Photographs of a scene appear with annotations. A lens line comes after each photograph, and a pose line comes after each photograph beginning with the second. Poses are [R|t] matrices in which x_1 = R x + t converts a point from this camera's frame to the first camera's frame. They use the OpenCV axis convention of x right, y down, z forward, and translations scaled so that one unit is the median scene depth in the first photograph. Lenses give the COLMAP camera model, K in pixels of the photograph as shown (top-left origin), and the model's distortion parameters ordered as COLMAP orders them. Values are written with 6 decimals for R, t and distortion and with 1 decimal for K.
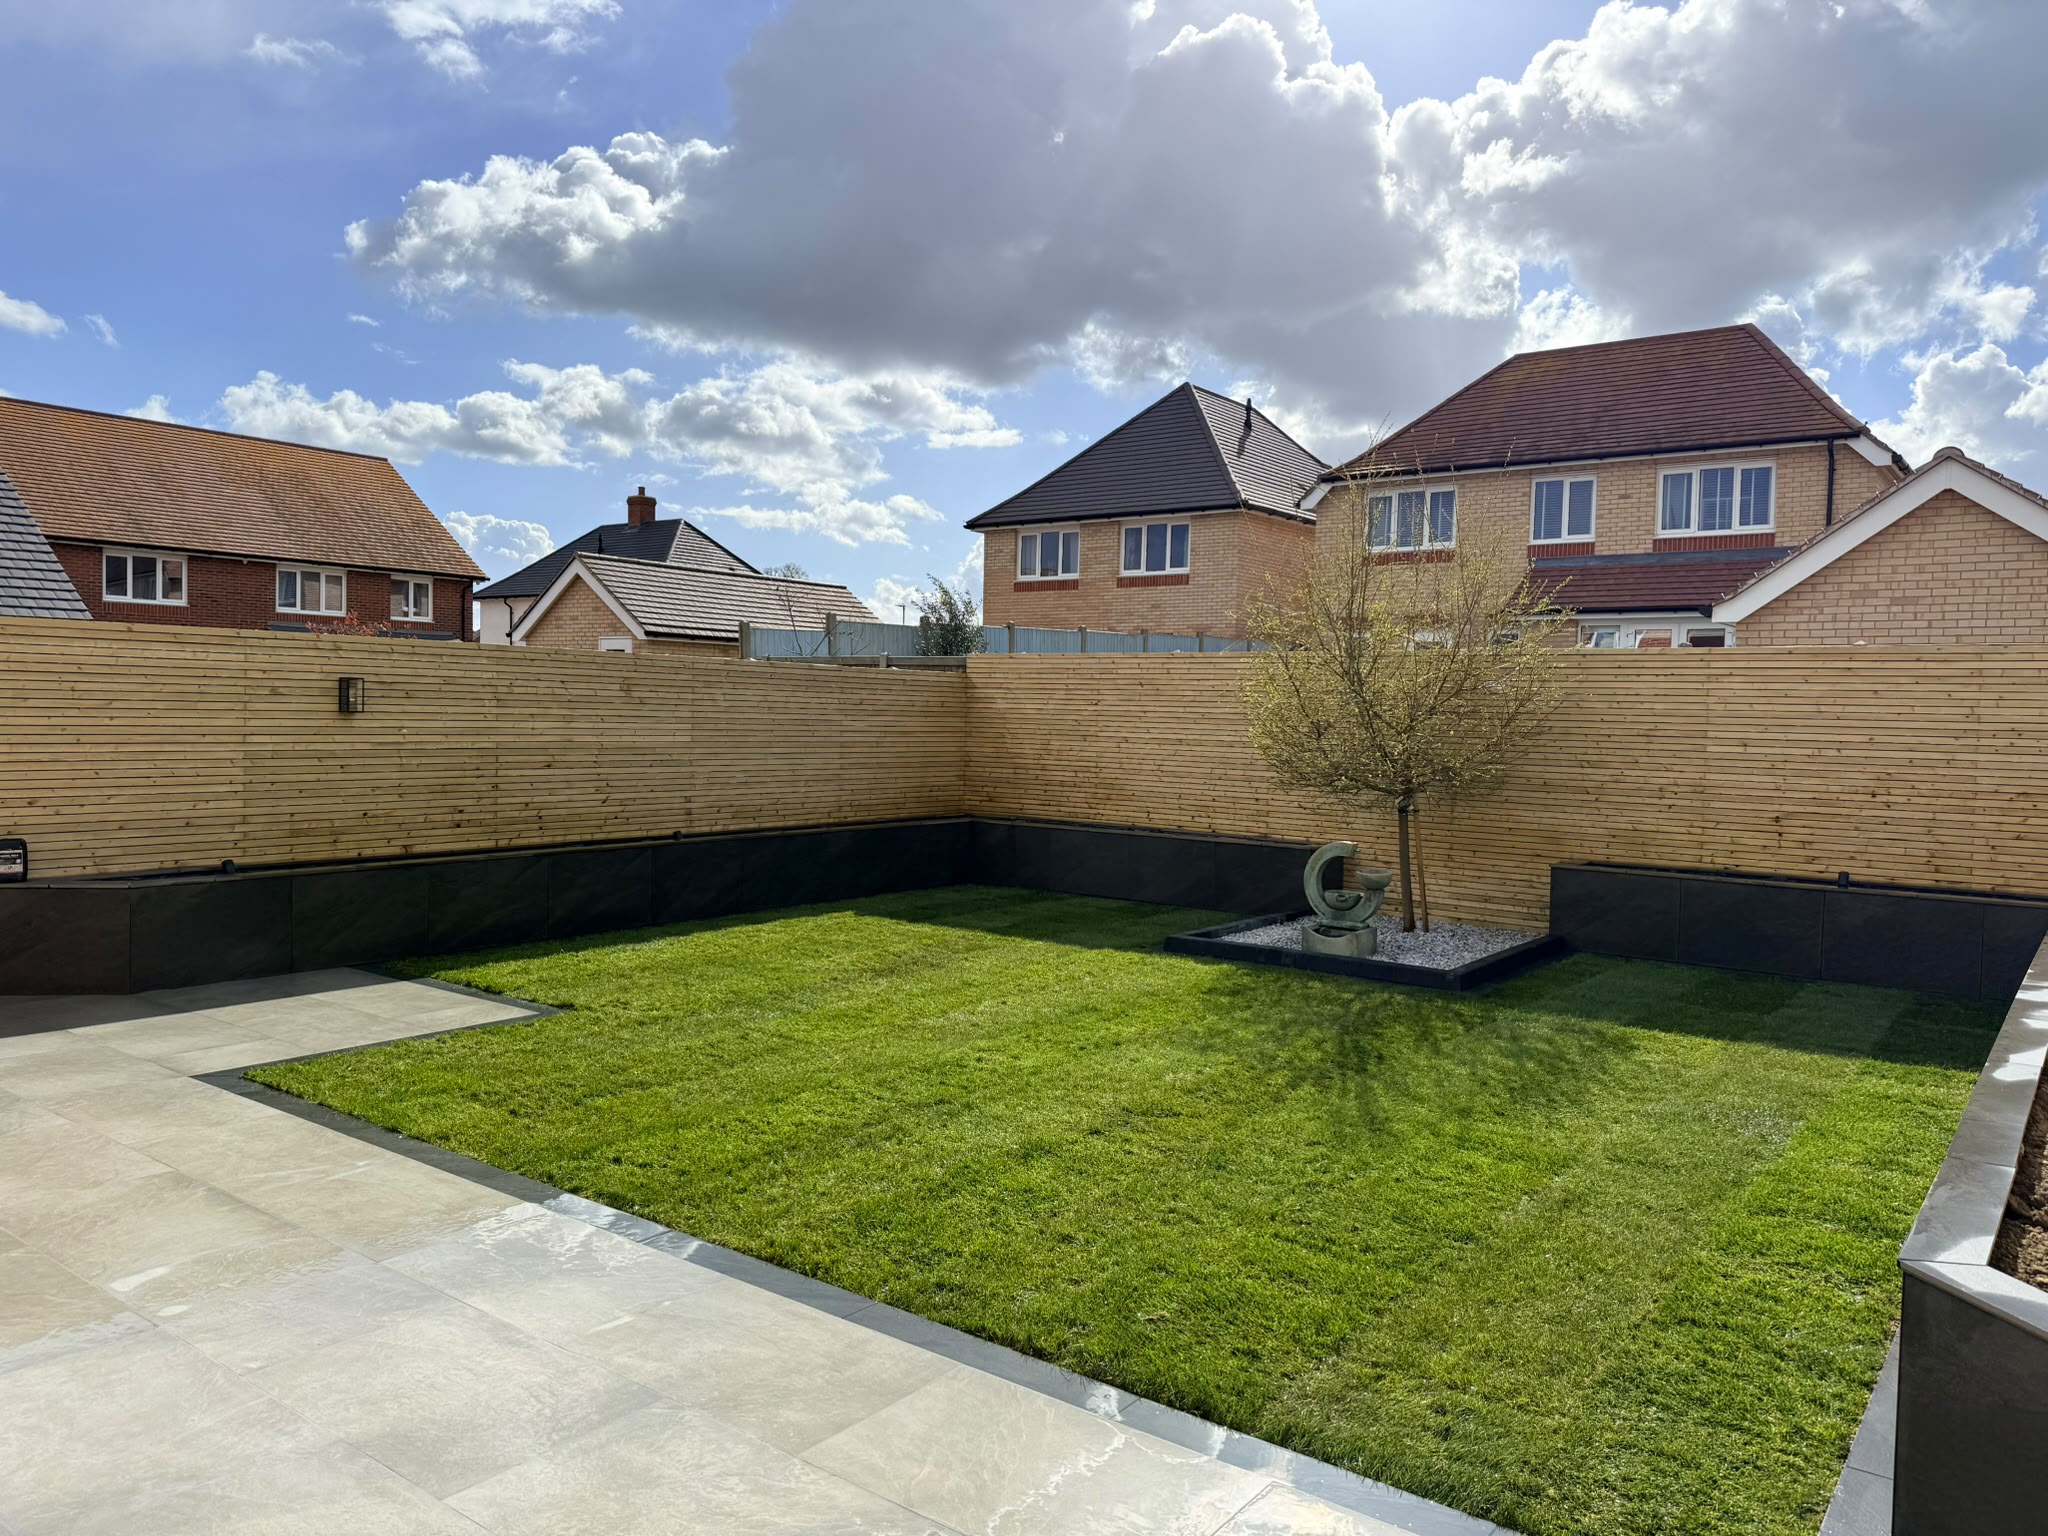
lens RADIAL K [[1463.4, 0, 1030.2], [0, 1463.4, 756.0], [0, 0, 1]] dist [0.052570, -0.057757]
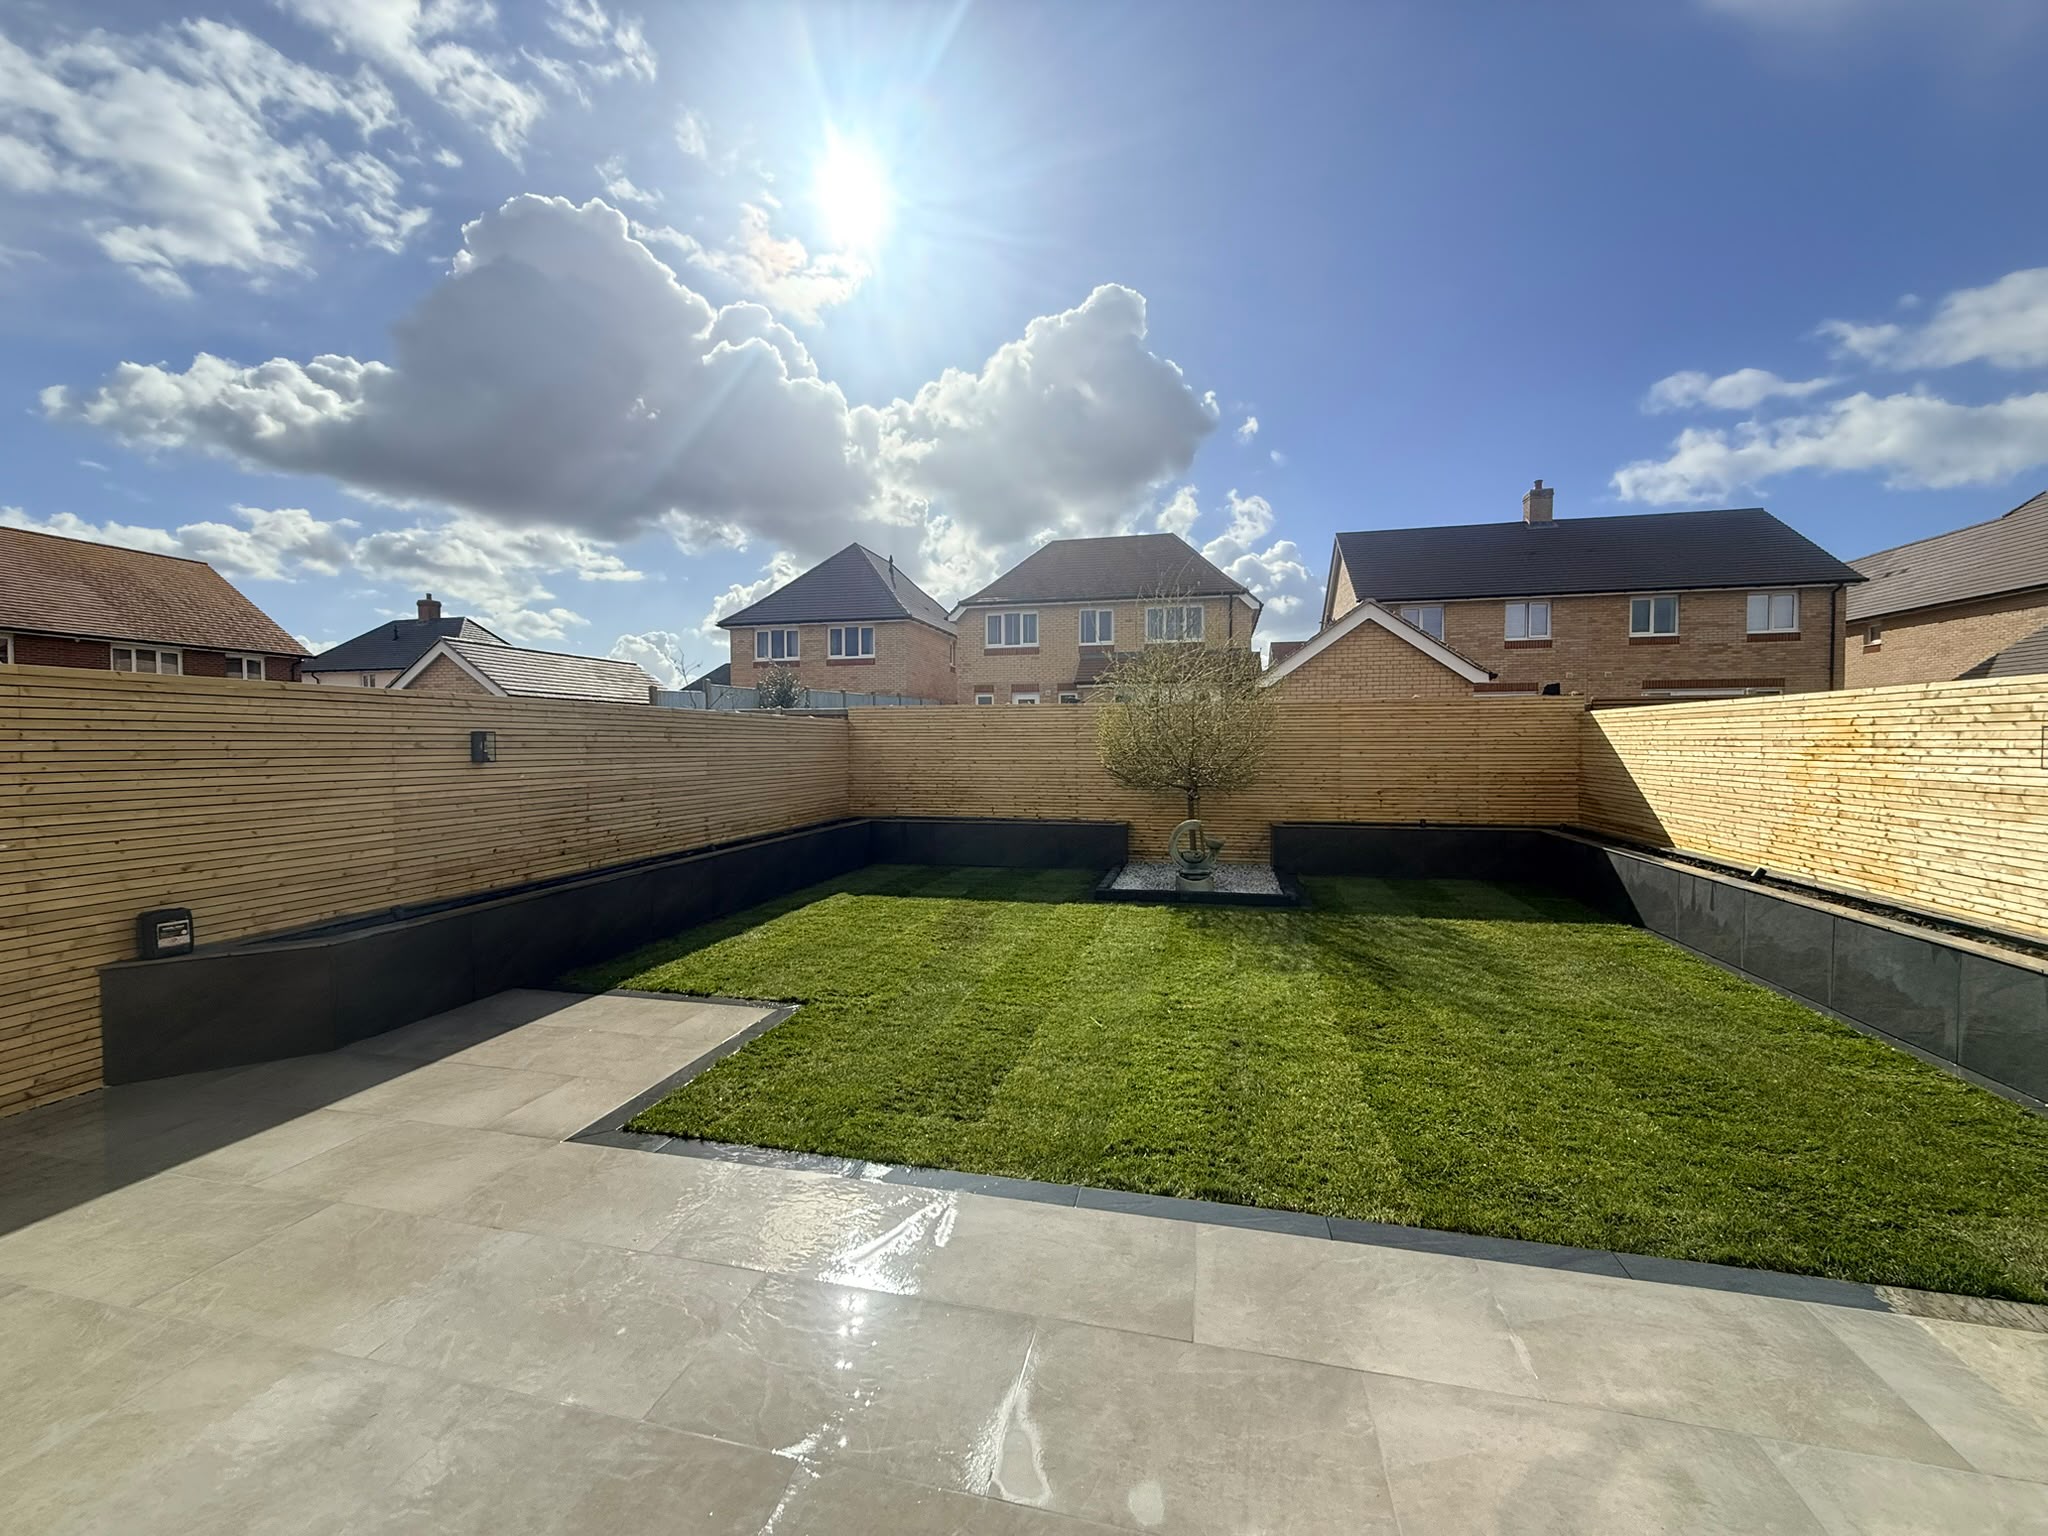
lens RADIAL K [[828.4, 0, 1006.3], [0, 828.4, 763.5], [0, 0, 1]] dist [-0.003581, -0.000176]
pose [[0.915877, -0.035626, 0.399876, -0.310466], [0.036997, 0.999306, 0.004293, -0.014749], [-0.399751, 0.010863, 0.916559, 0.230340]]
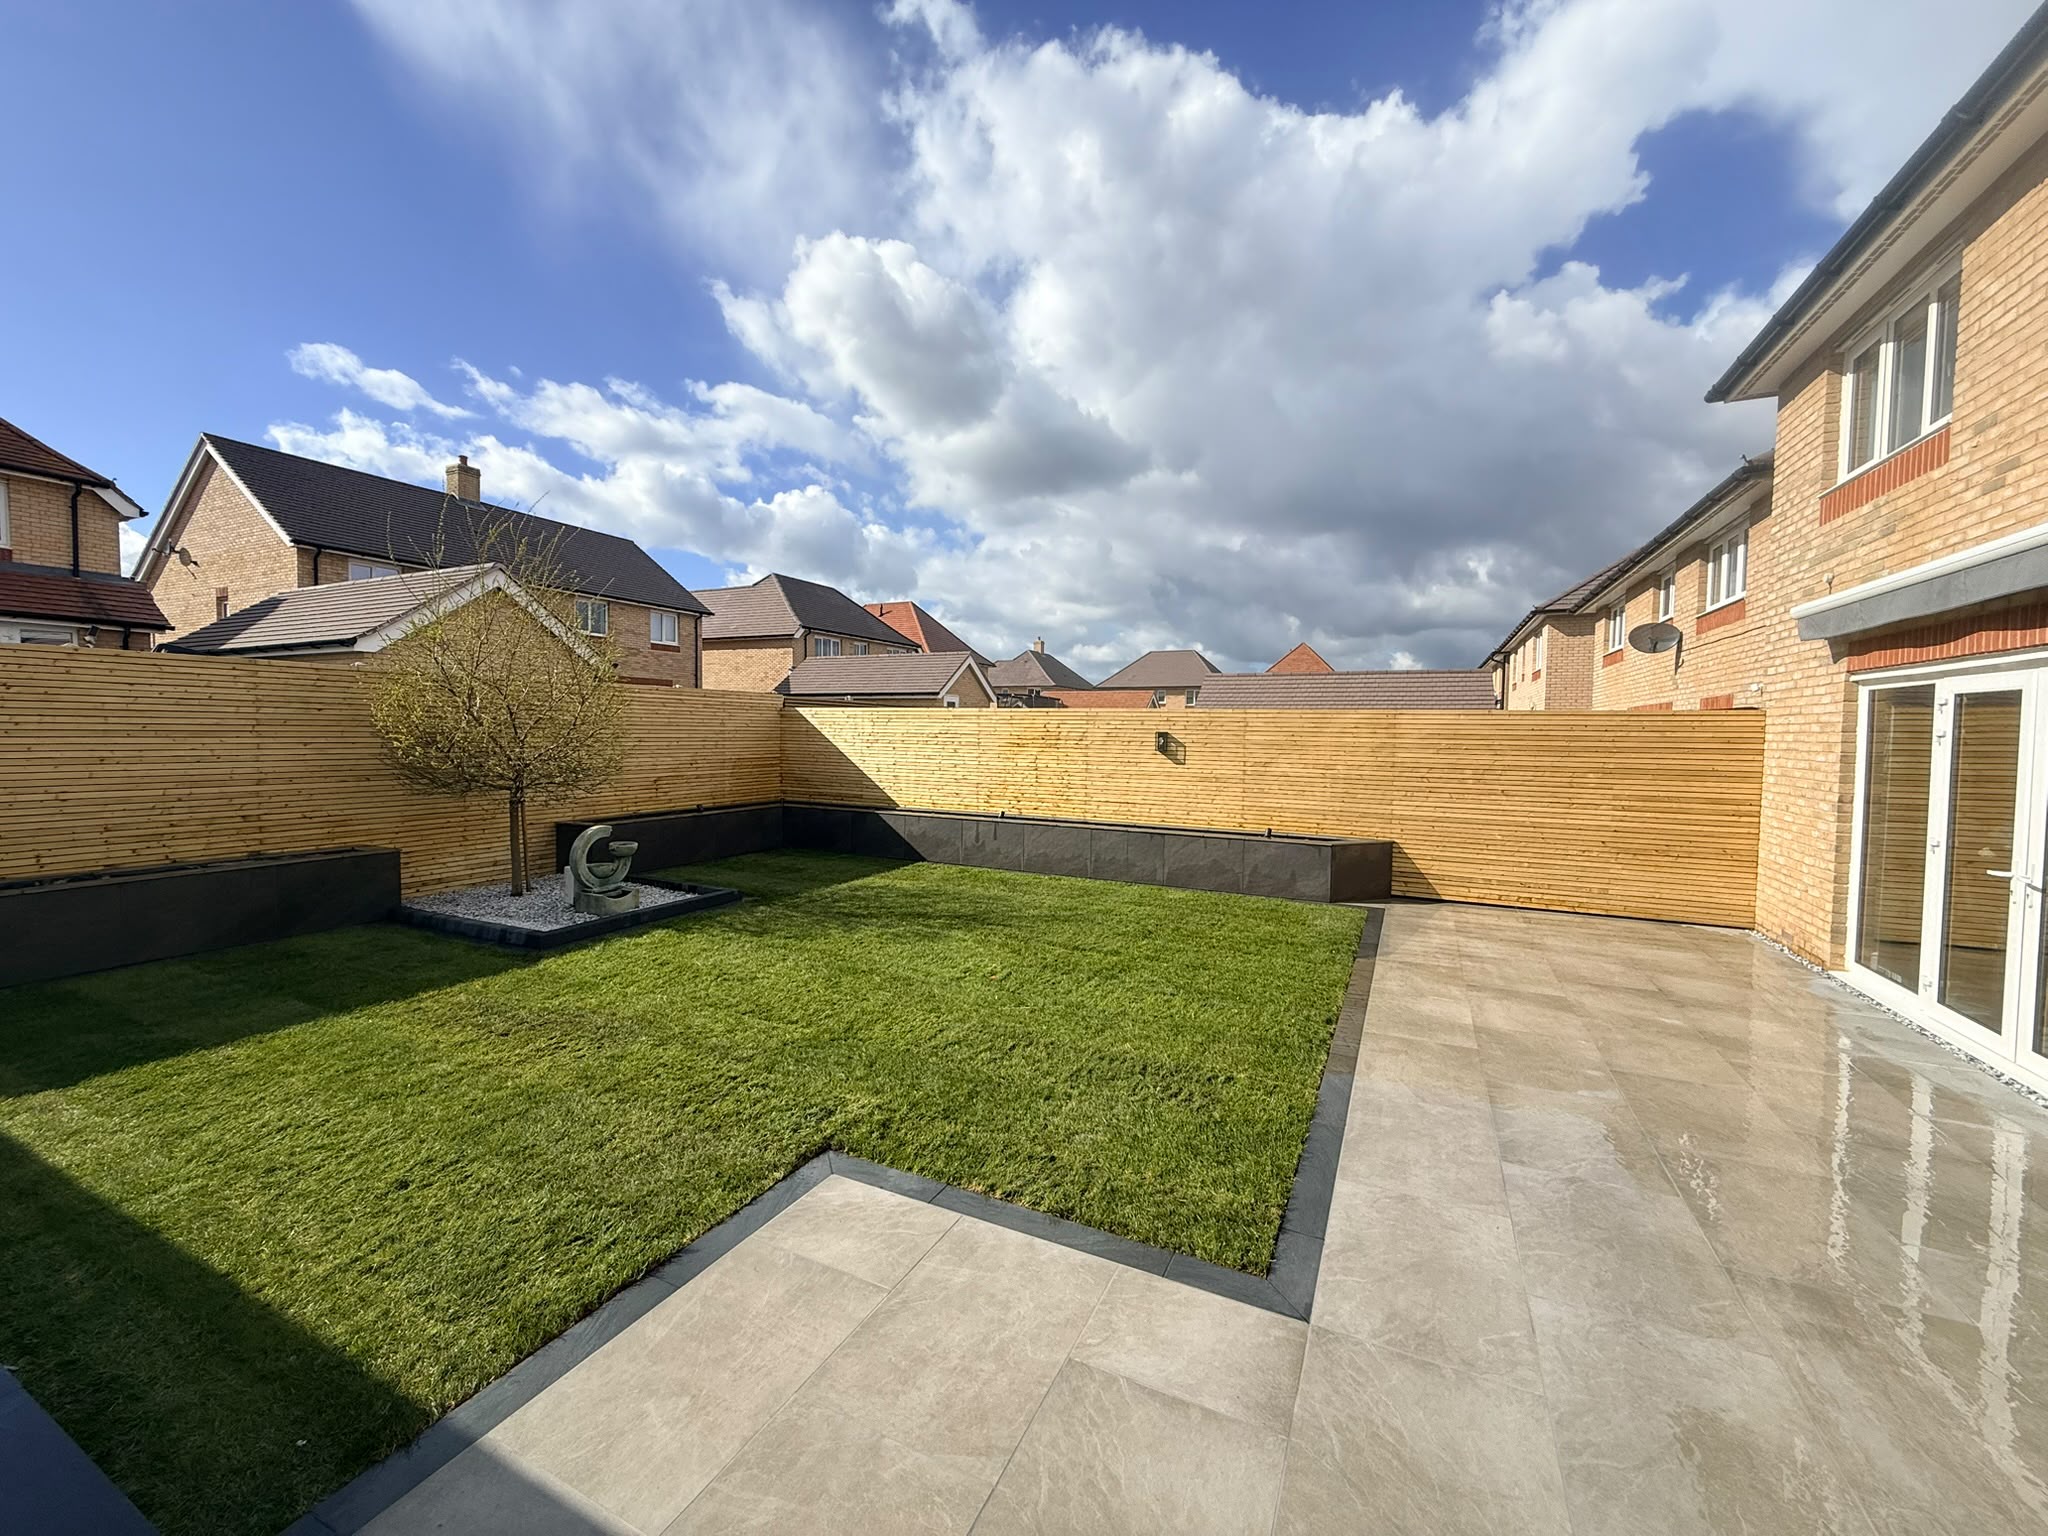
lens RADIAL K [[828.4, 0, 1022.8], [0, 828.4, 780.2], [0, 0, 1]] dist [-0.003581, -0.000176]
pose [[-0.214016, -0.081740, 0.973404, -0.538674], [0.012403, 0.996185, 0.086380, -0.038882], [-0.976751, 0.030560, -0.212185, 0.728631]]
